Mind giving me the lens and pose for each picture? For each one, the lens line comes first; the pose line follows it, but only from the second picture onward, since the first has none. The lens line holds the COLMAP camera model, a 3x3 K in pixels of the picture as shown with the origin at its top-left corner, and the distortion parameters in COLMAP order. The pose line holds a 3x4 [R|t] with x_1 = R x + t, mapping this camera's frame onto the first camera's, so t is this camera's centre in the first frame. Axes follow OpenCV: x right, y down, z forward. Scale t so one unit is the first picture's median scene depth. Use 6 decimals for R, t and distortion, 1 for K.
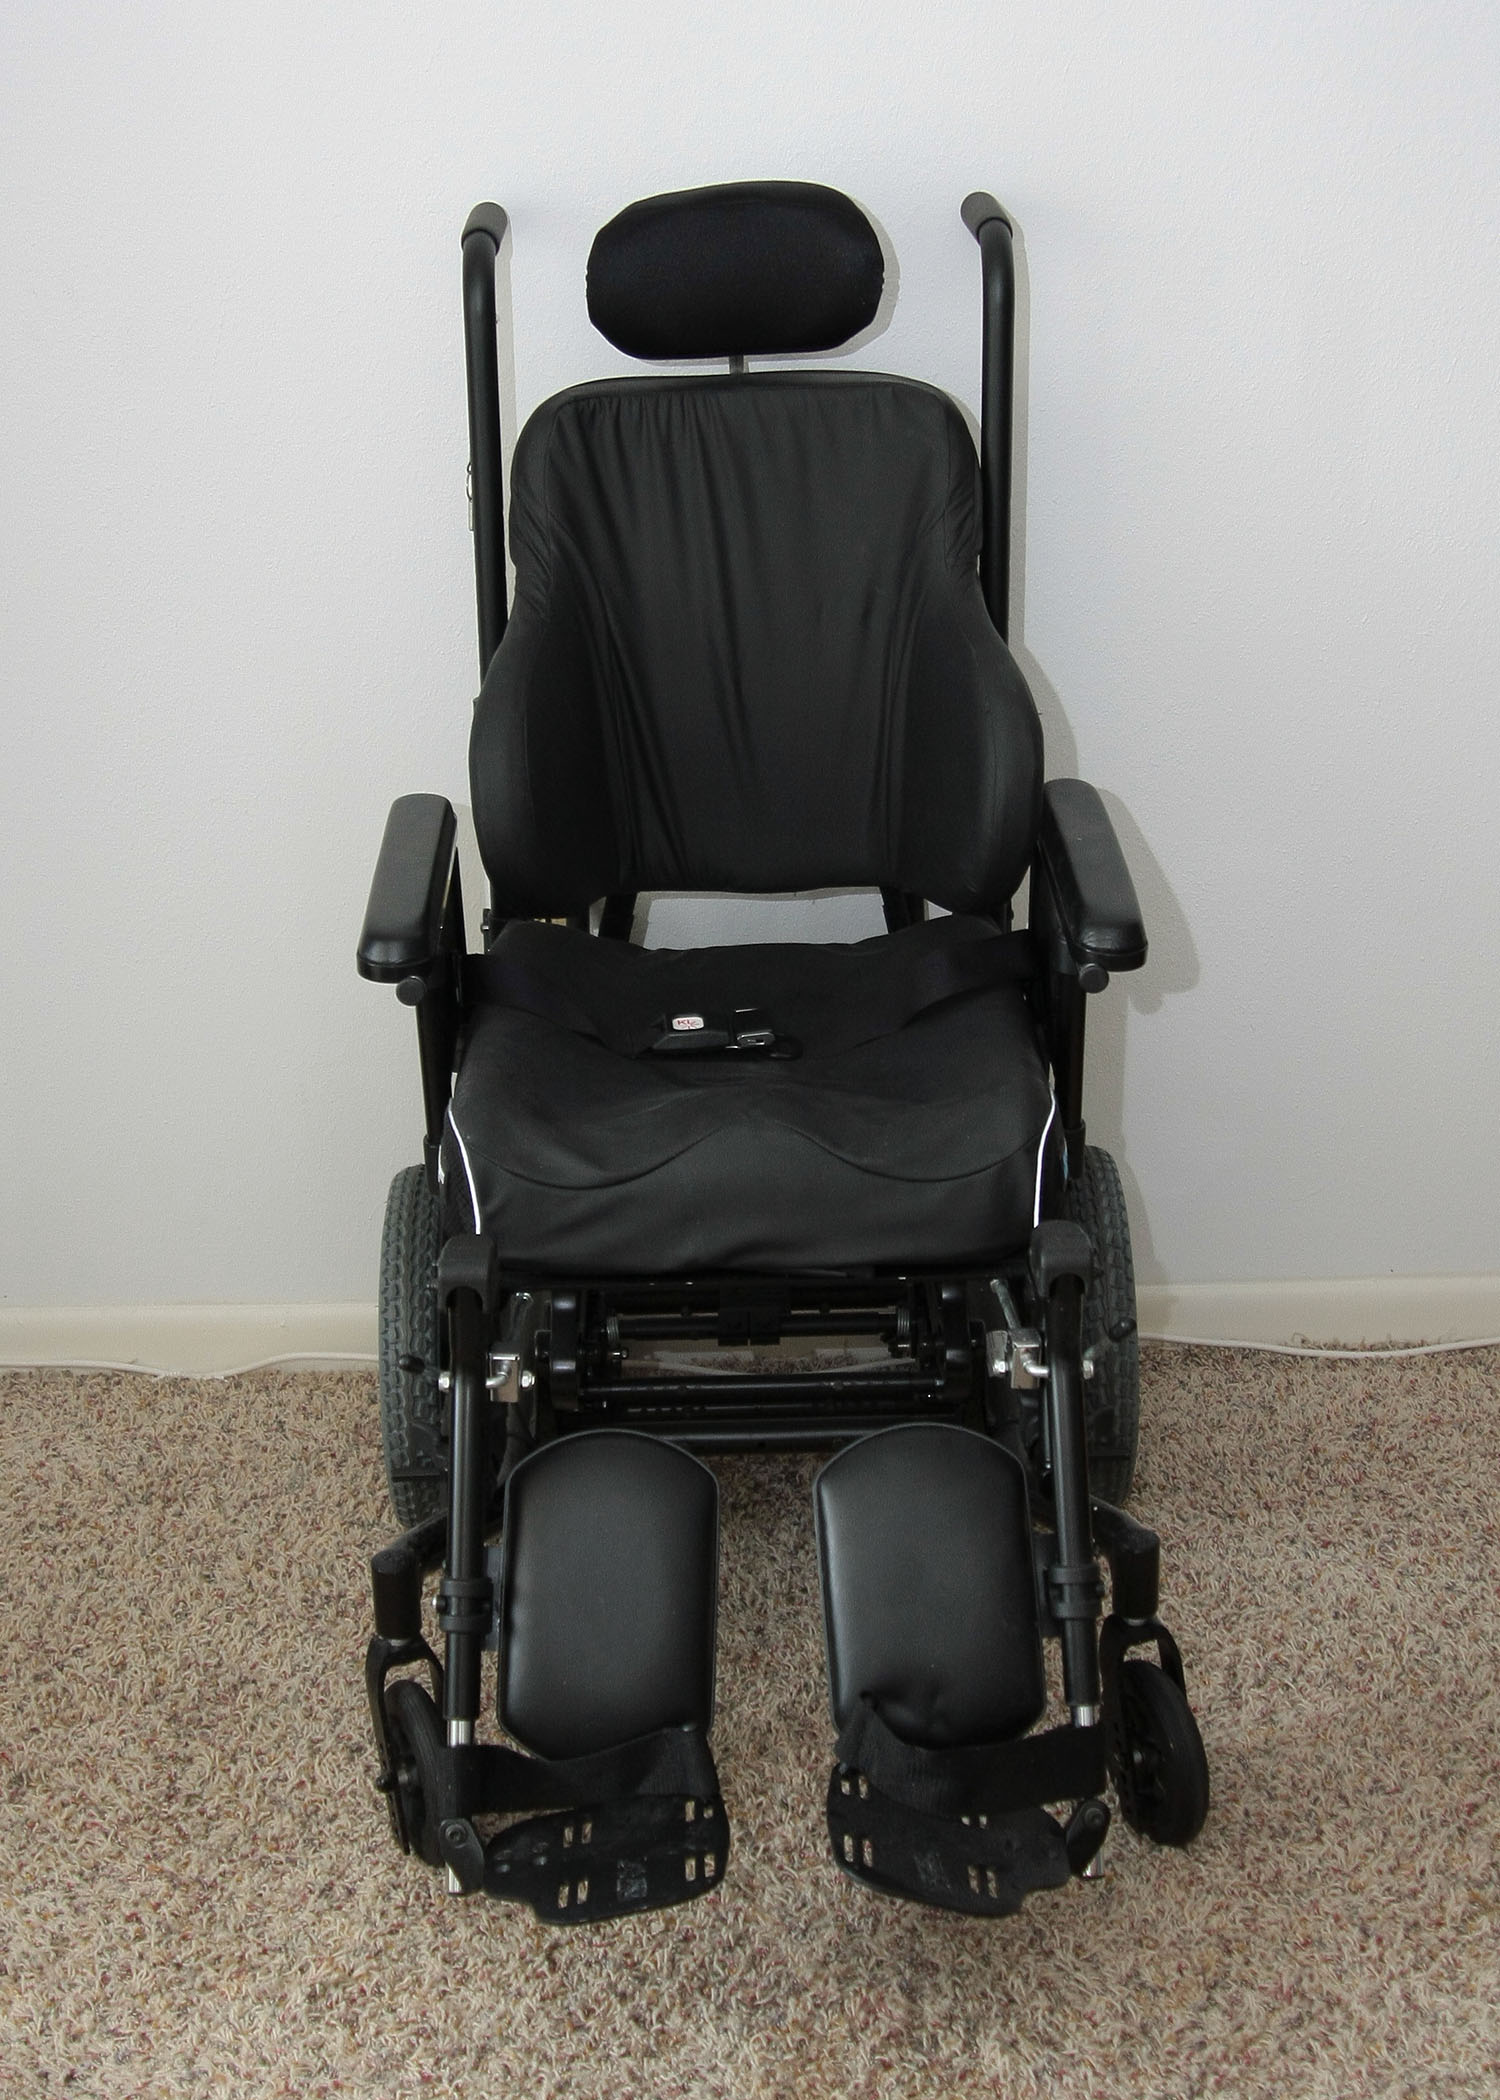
lens RADIAL K [[3445.6, 0, 750.0], [0, 3445.6, 1050.0], [0, 0, 1]] dist [-0.150120, -0.005435]
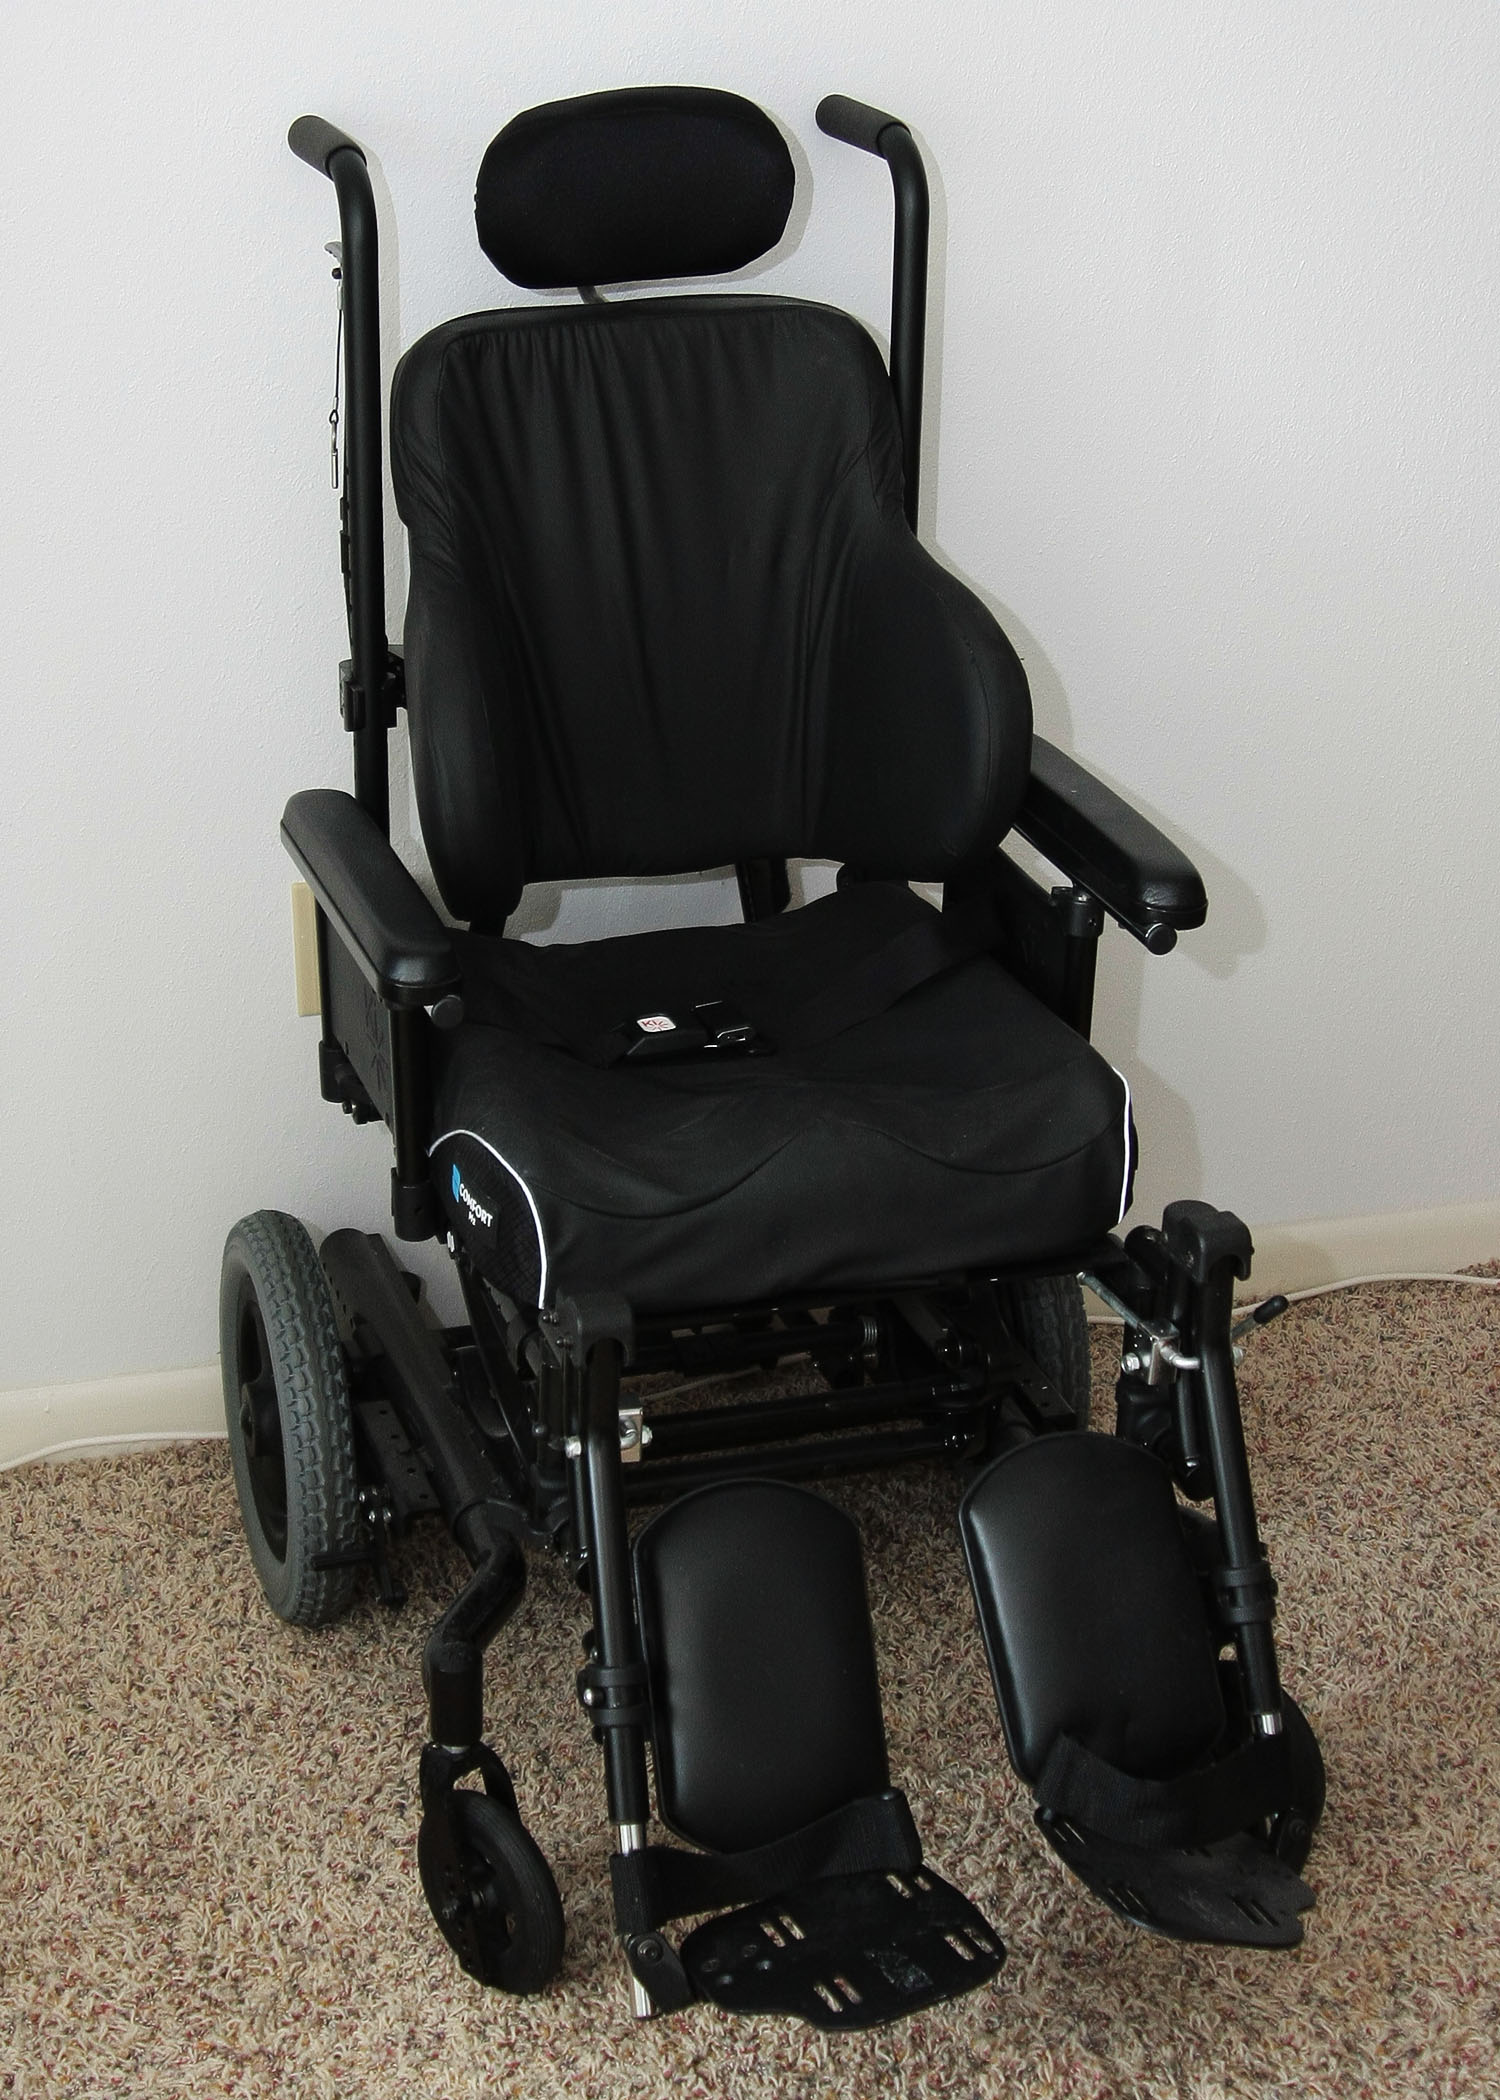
lens RADIAL K [[3749.5, 0, 750.0], [0, 3749.5, 1050.0], [0, 0, 1]] dist [-0.156592, 0.069069]
pose [[0.957257, -0.084184, 0.276715, -0.277236], [0.081751, 0.996445, 0.020340, -0.019742], [-0.277444, 0.003151, 0.960737, 0.054643]]
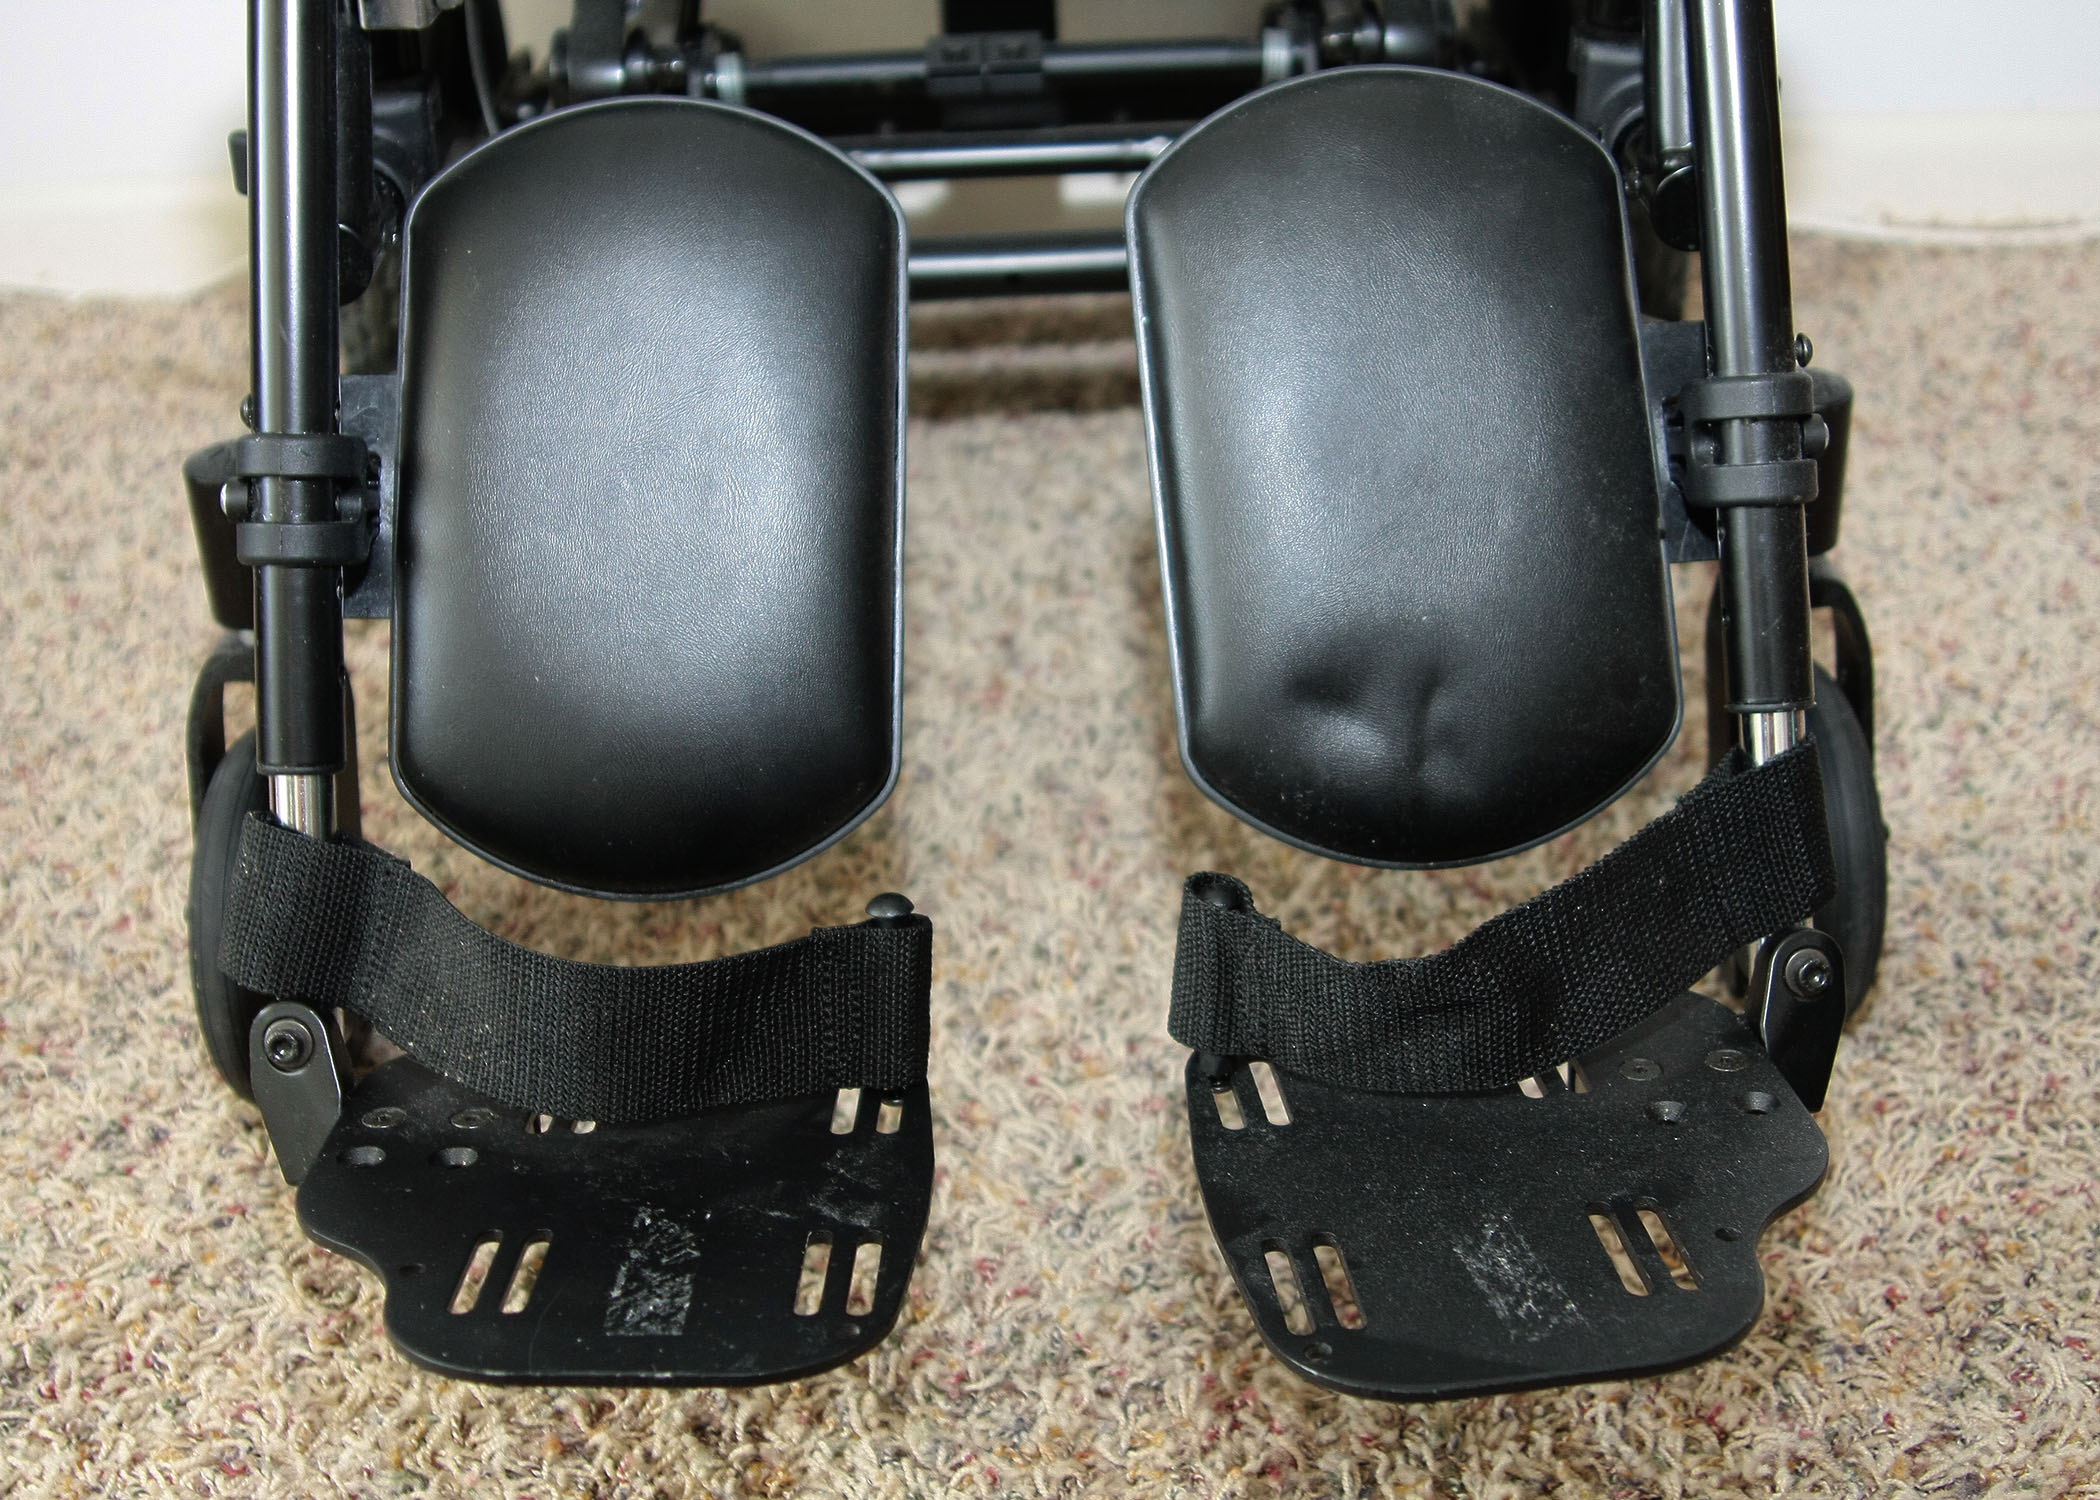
lens RADIAL K [[2942.8, 0, 1050.0], [0, 2942.8, 750.0], [0, 0, 1]] dist [-0.160586, 0.066171]
pose [[0.999872, -0.010146, -0.012366, 0.016914], [0.011862, 0.988963, 0.147690, 0.128645], [0.010731, -0.147818, 0.988956, 0.582489]]
